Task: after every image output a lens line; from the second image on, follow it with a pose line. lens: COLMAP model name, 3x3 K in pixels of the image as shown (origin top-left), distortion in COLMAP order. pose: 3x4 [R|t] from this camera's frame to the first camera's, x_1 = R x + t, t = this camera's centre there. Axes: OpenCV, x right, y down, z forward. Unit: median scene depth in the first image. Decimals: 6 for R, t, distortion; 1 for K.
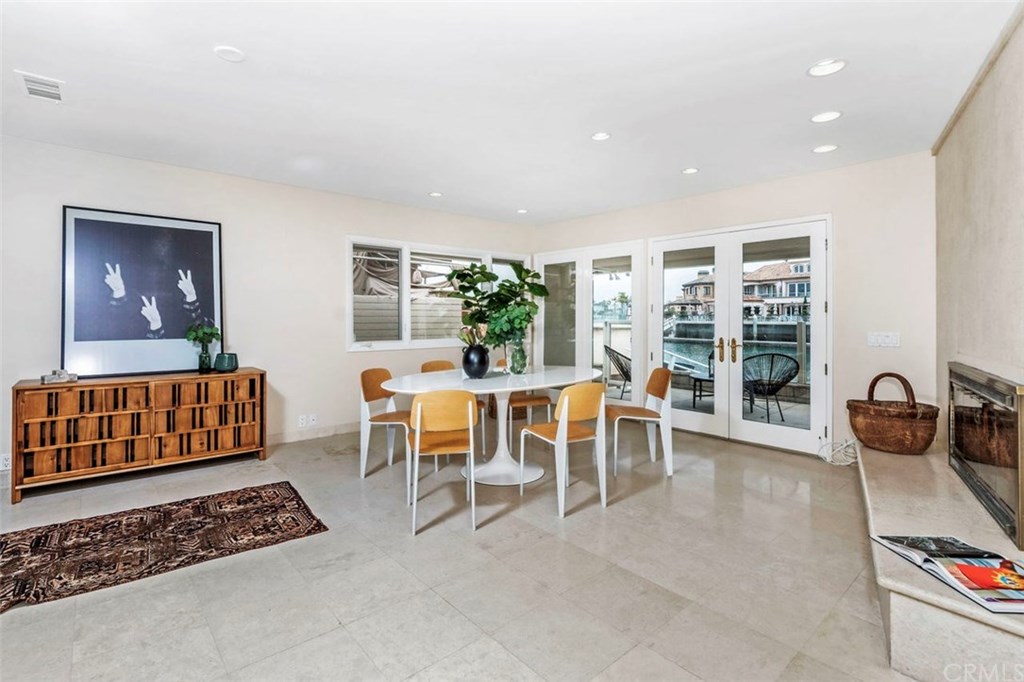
lens RADIAL K [[465.3, 0, 498.2], [0, 465.3, 310.7], [0, 0, 1]] dist [-0.010061, -0.001034]
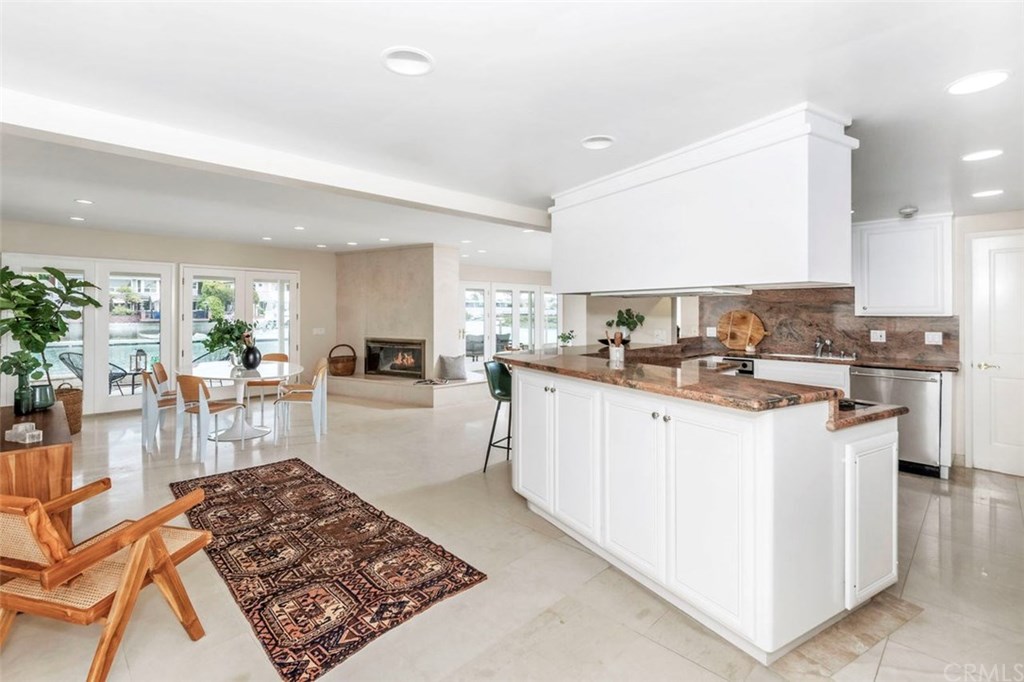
lens RADIAL K [[465.3, 0, 487.2], [0, 465.3, 310.7], [0, 0, 1]] dist [-0.010061, -0.001034]
pose [[-0.044801, 0.000590, 0.998996, -2.053146], [-0.015675, 0.999876, -0.001294, -0.071037], [-0.998873, -0.015717, -0.044786, 0.392987]]
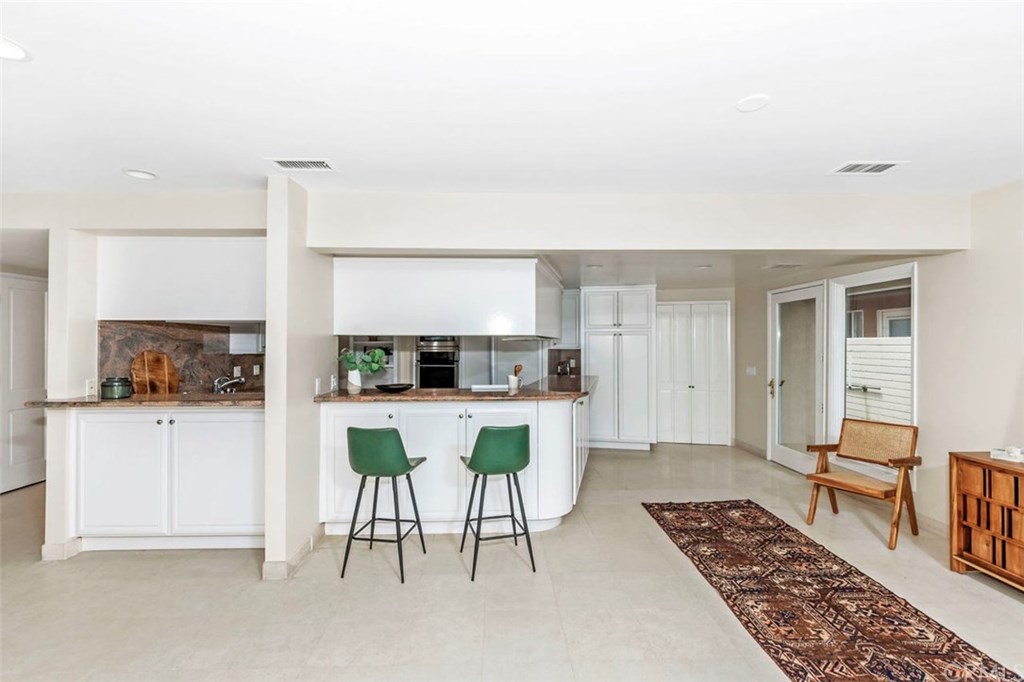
lens RADIAL K [[465.3, 0, 521.6], [0, 465.3, 346.2], [0, 0, 1]] dist [-0.010061, -0.001034]
pose [[-0.604155, 0.005499, -0.796848, 0.315685], [0.016015, 0.999858, -0.005242, -0.078349], [0.796706, -0.015929, -0.604158, 0.968738]]
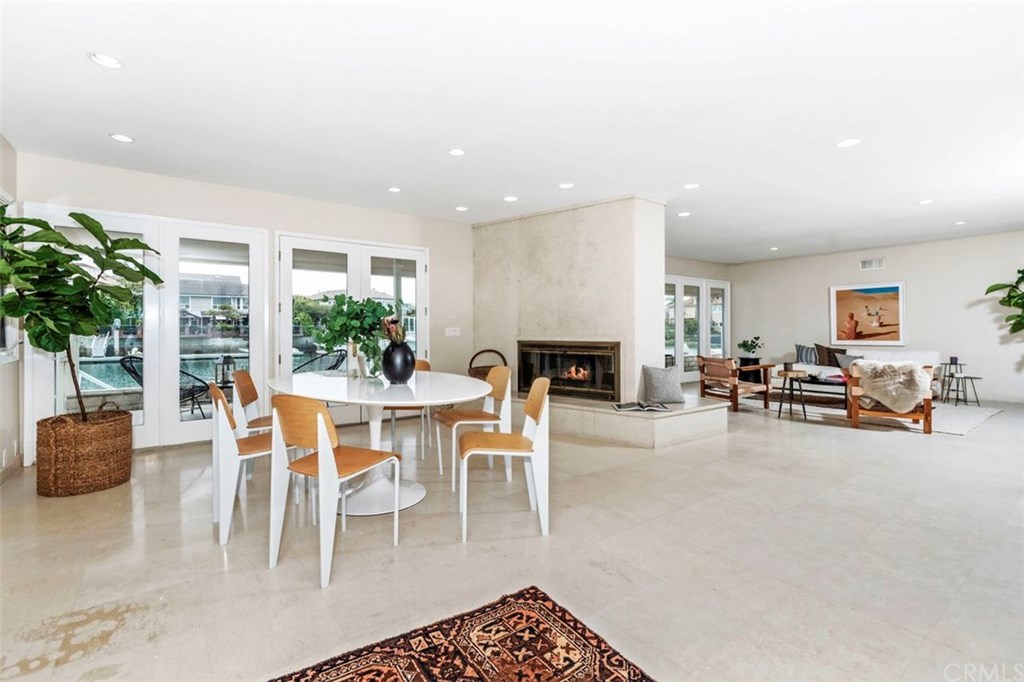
lens RADIAL K [[465.3, 0, 493.2], [0, 465.3, 332.1], [0, 0, 1]] dist [-0.010061, -0.001034]
pose [[0.099893, -0.009797, 0.994950, -1.088464], [-0.010996, 0.999880, 0.010950, 0.057792], [-0.994937, -0.012035, 0.099774, 0.977302]]
